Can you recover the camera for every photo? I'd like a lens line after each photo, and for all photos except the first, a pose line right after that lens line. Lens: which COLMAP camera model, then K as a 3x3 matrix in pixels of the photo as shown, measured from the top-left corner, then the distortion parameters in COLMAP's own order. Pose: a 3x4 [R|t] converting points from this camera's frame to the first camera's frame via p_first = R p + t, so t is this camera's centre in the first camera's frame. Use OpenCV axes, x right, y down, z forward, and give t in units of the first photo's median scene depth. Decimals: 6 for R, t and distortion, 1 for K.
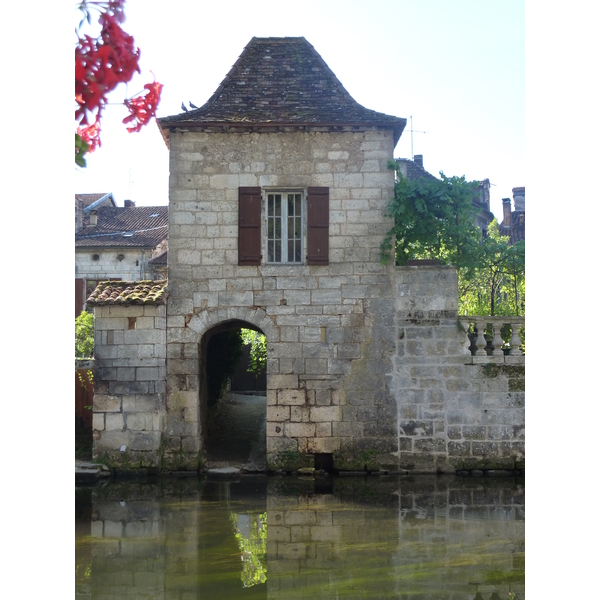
lens RADIAL K [[982.2, 0, 297.5], [0, 982.2, 299.1], [0, 0, 1]] dist [-0.019811, 0.000000]
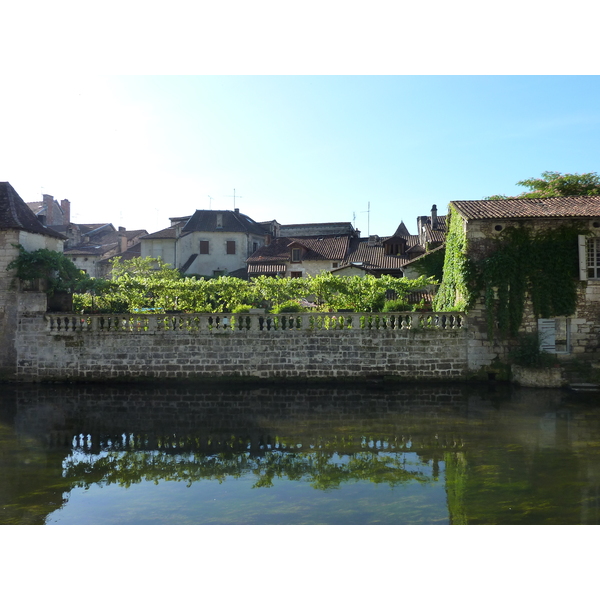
lens RADIAL K [[497.8, 0, 302.3], [0, 497.8, 299.2], [0, 0, 1]] dist [0.031860, -0.012914]
pose [[0.999060, 0.005920, -0.042931, 0.804445], [-0.002468, 0.996790, 0.080018, -0.110020], [0.043267, -0.079837, 0.995868, -0.121693]]
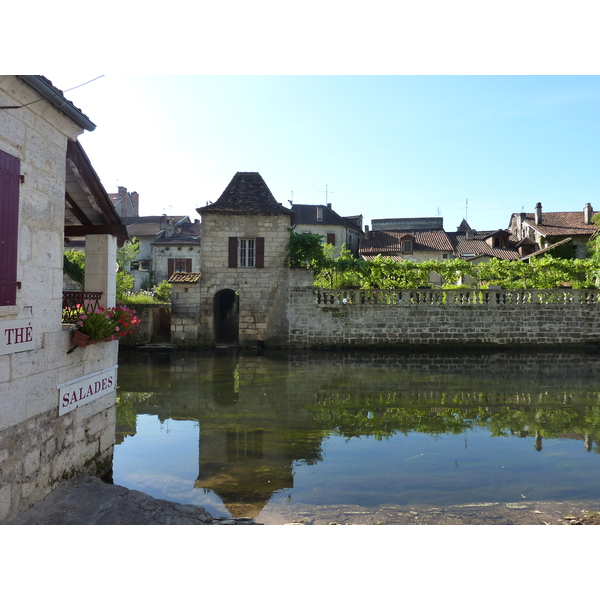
lens RADIAL K [[497.8, 0, 310.4], [0, 497.8, 301.3], [0, 0, 1]] dist [0.031860, -0.012914]
pose [[0.999128, 0.010767, 0.040332, 0.102808], [-0.014141, 0.996337, 0.084338, -0.060265], [-0.039276, -0.084835, 0.995621, -0.313578]]
